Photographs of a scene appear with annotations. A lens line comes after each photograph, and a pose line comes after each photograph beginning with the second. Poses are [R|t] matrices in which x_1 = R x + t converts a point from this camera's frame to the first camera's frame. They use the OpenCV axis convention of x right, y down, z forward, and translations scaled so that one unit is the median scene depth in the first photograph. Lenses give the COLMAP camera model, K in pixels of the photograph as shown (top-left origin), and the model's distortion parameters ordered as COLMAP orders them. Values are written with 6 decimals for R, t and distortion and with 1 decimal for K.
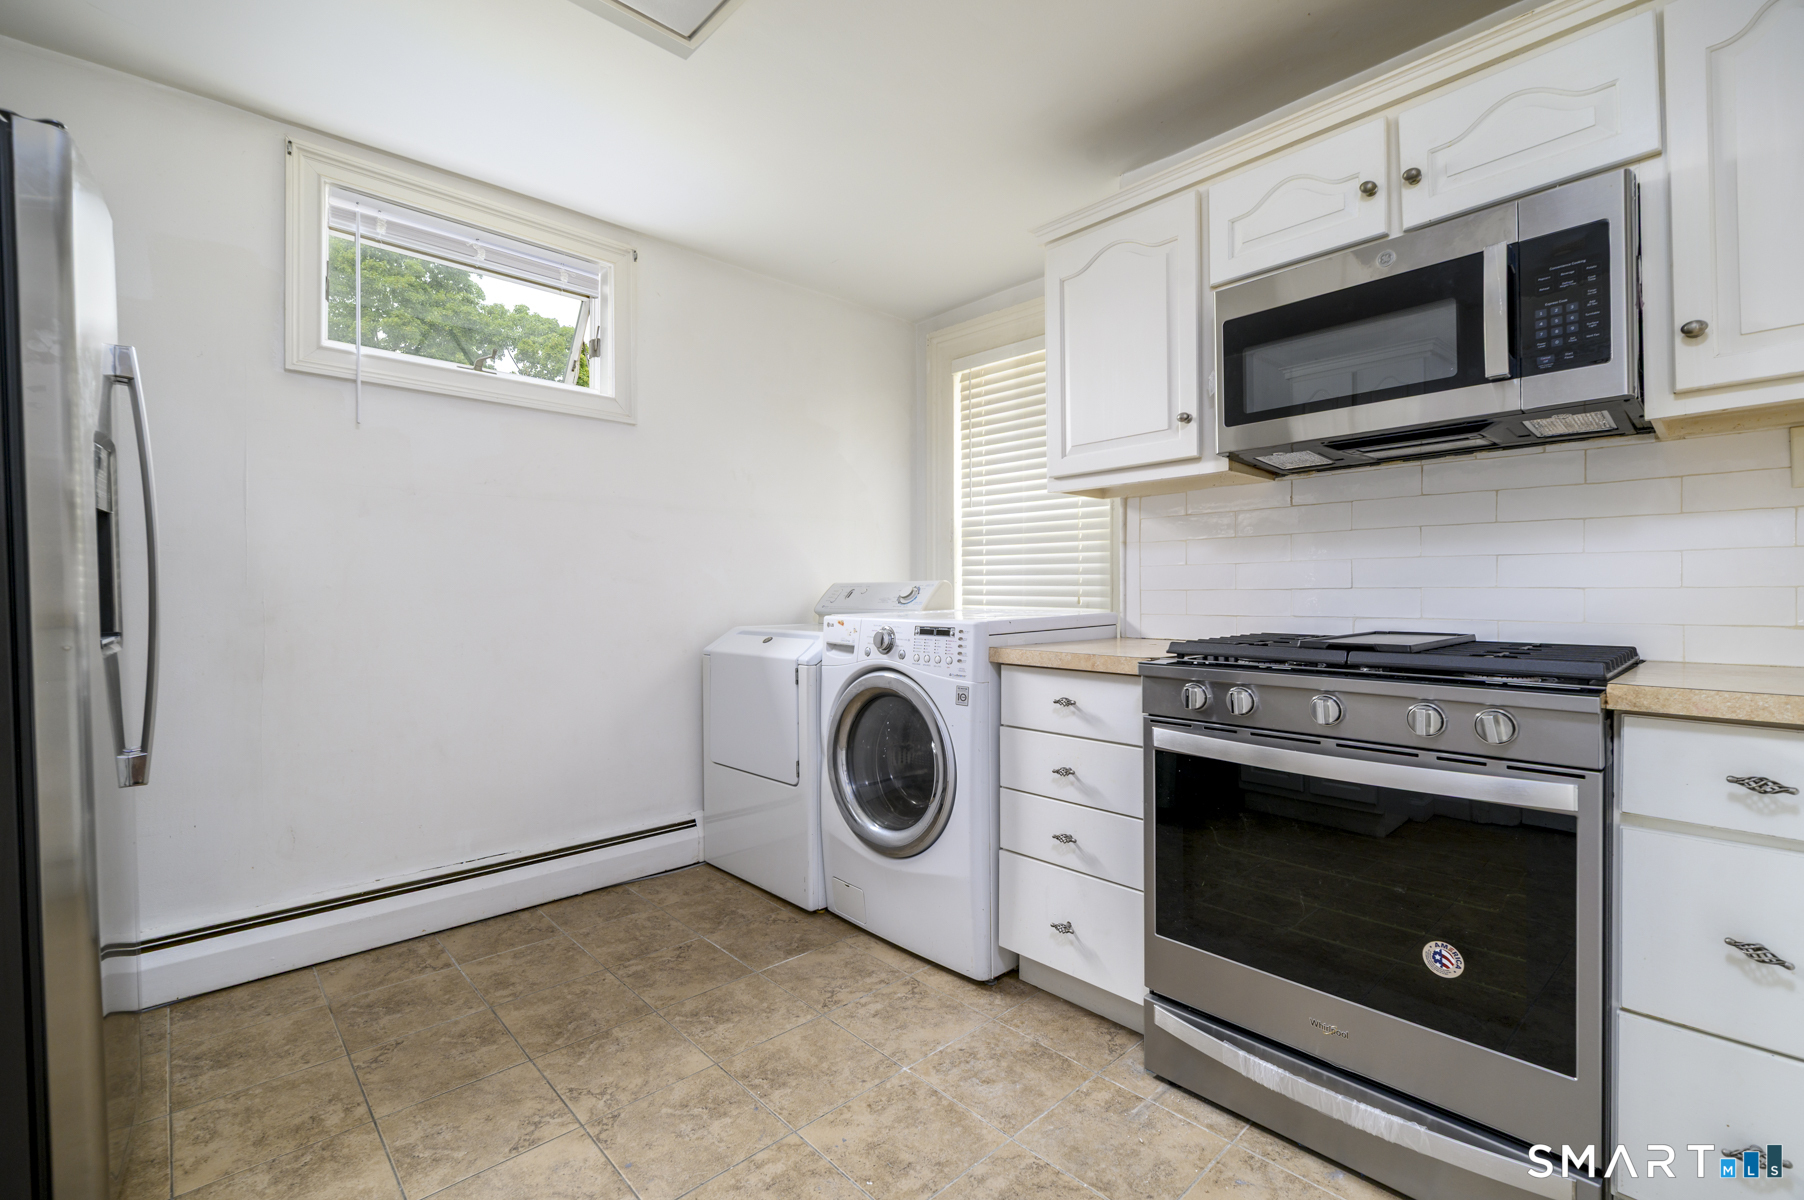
lens RADIAL K [[773.4, 0, 896.3], [0, 773.4, 592.4], [0, 0, 1]] dist [0.000522, -0.000064]
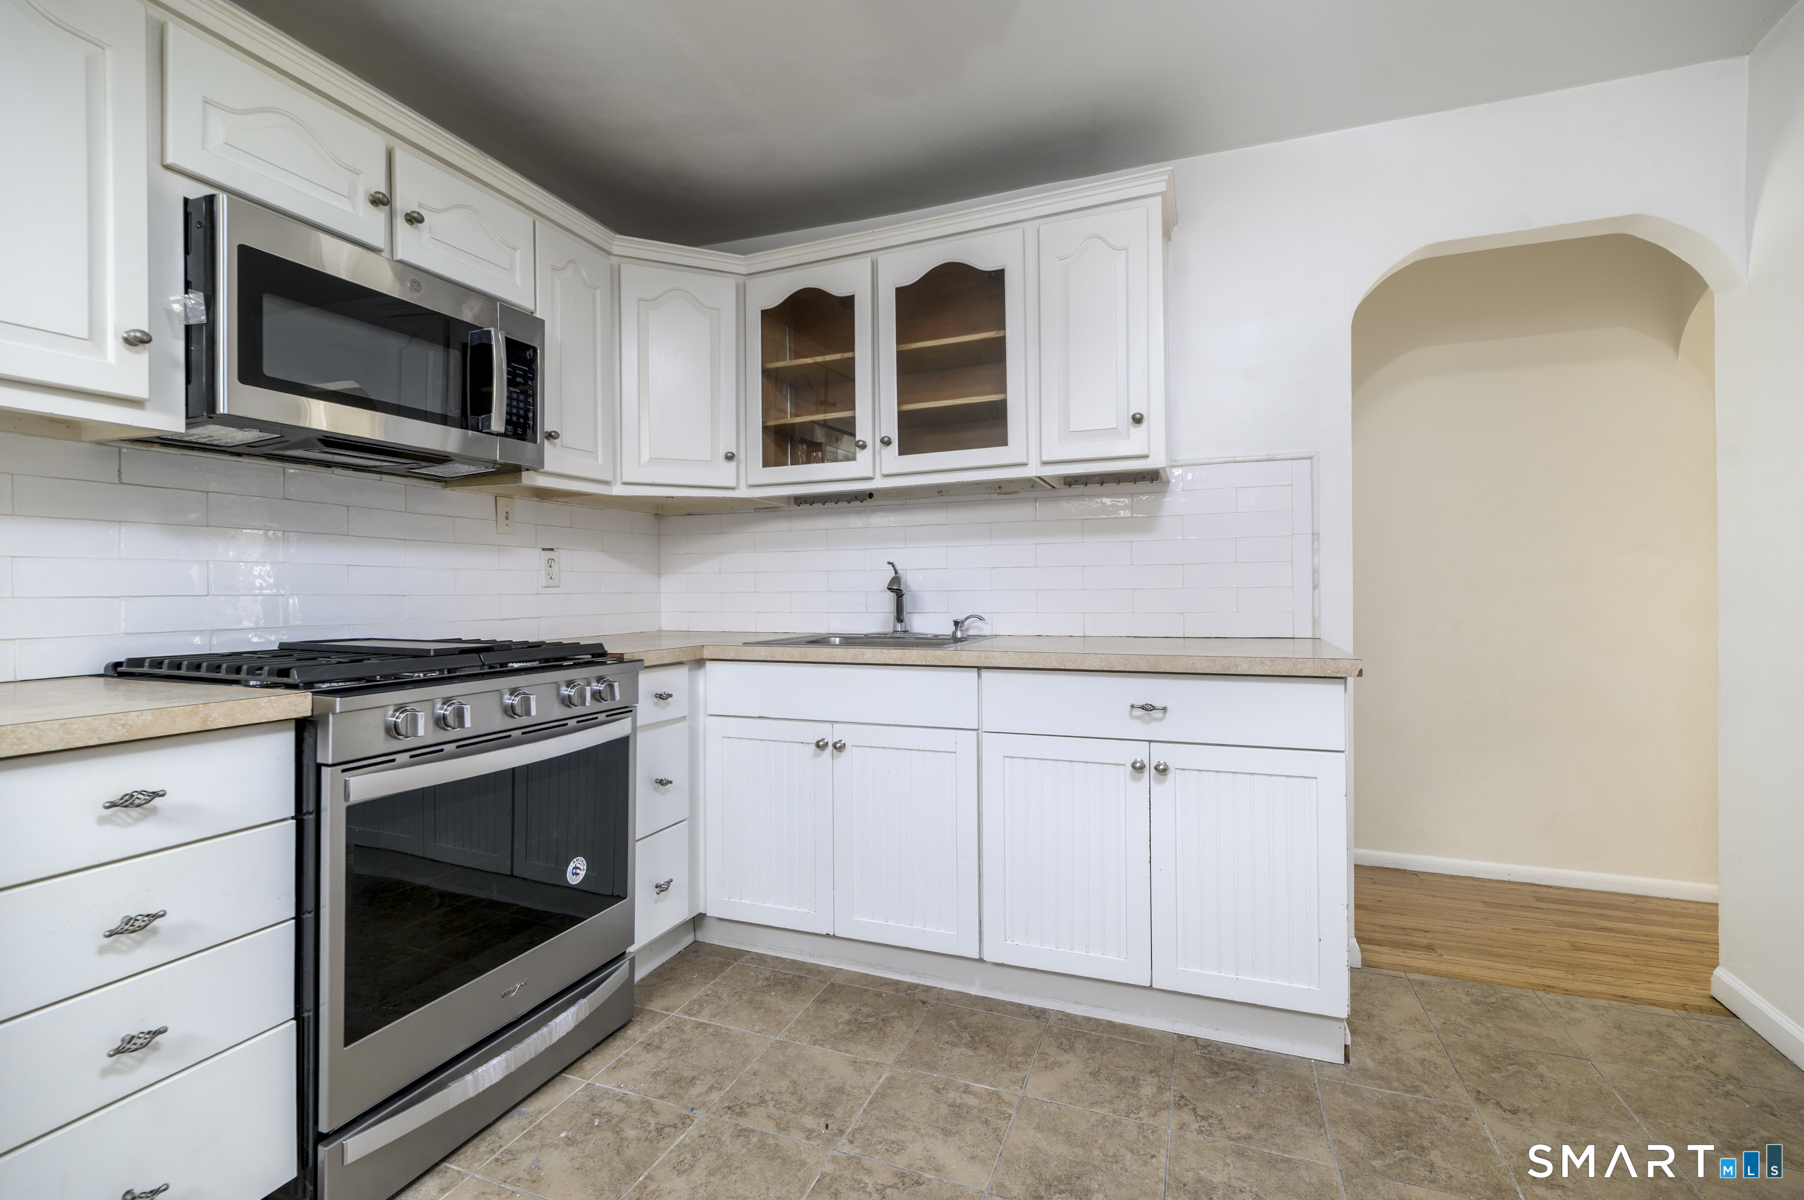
lens RADIAL K [[773.4, 0, 896.3], [0, 773.4, 592.4], [0, 0, 1]] dist [0.000522, -0.000064]
pose [[-0.419968, 0.006359, 0.907516, -0.643564], [0.006286, 0.999972, -0.004097, -0.001743], [-0.907517, 0.003984, -0.419997, 0.899176]]
